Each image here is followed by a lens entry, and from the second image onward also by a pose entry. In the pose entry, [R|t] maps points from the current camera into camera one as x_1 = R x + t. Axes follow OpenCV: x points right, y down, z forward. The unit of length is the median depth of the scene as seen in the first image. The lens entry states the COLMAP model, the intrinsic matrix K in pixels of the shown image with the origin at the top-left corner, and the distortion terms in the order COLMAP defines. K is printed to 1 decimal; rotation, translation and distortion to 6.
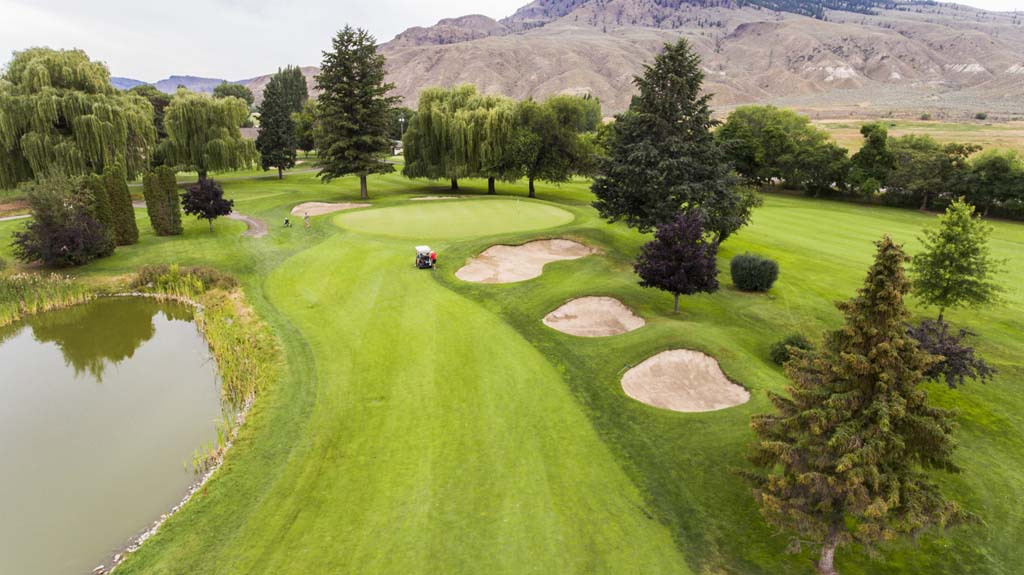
lens RADIAL K [[603.4, 0, 525.3], [0, 603.4, 286.7], [0, 0, 1]] dist [0.003601, -0.002303]
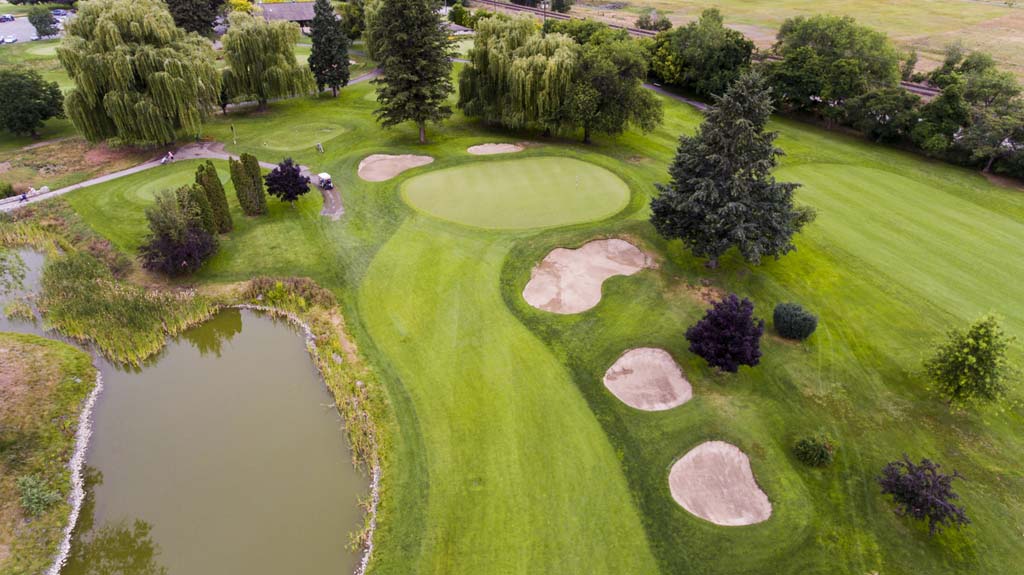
lens RADIAL K [[603.4, 0, 525.1], [0, 603.4, 288.3], [0, 0, 1]] dist [0.003601, -0.002303]
pose [[0.997818, 0.039340, -0.053030, -0.051479], [-0.024048, 0.964491, 0.263018, -0.317288], [0.061494, -0.261169, 0.963332, -0.072646]]
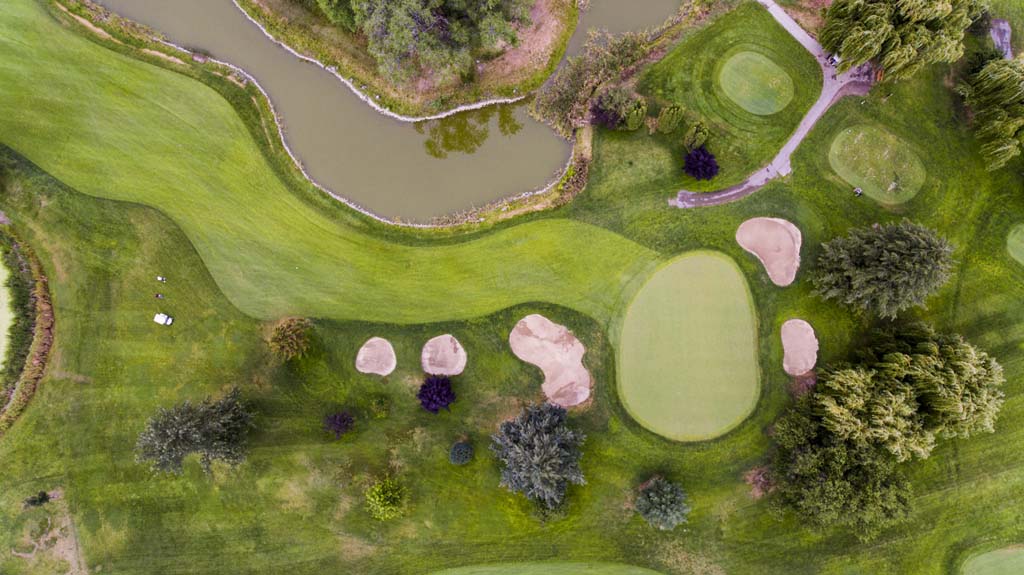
lens RADIAL K [[603.4, 0, 525.1], [0, 603.4, 290.0], [0, 0, 1]] dist [0.003601, -0.002303]
pose [[-0.297661, 0.950011, -0.094220, -0.002544], [-0.240482, 0.020896, 0.970429, -1.741089], [0.923887, 0.311516, 0.222241, 0.519413]]
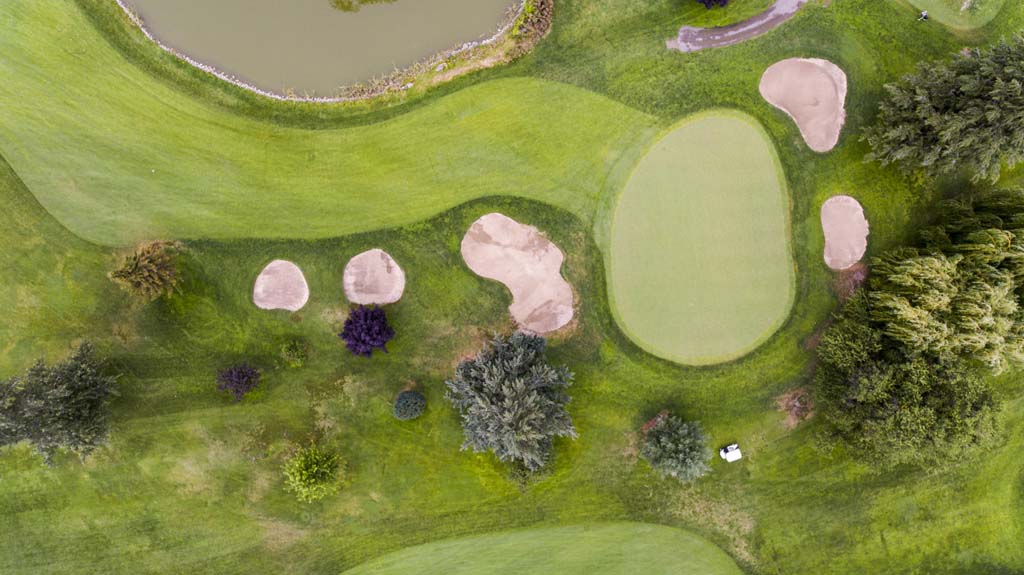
lens RADIAL K [[603.4, 0, 525.4], [0, 603.4, 290.3], [0, 0, 1]] dist [0.003601, -0.002303]
pose [[-0.227327, 0.973240, 0.033557, -0.008056], [-0.298205, -0.102375, 0.948996, -1.298382], [0.927036, 0.205726, 0.313498, 0.653378]]
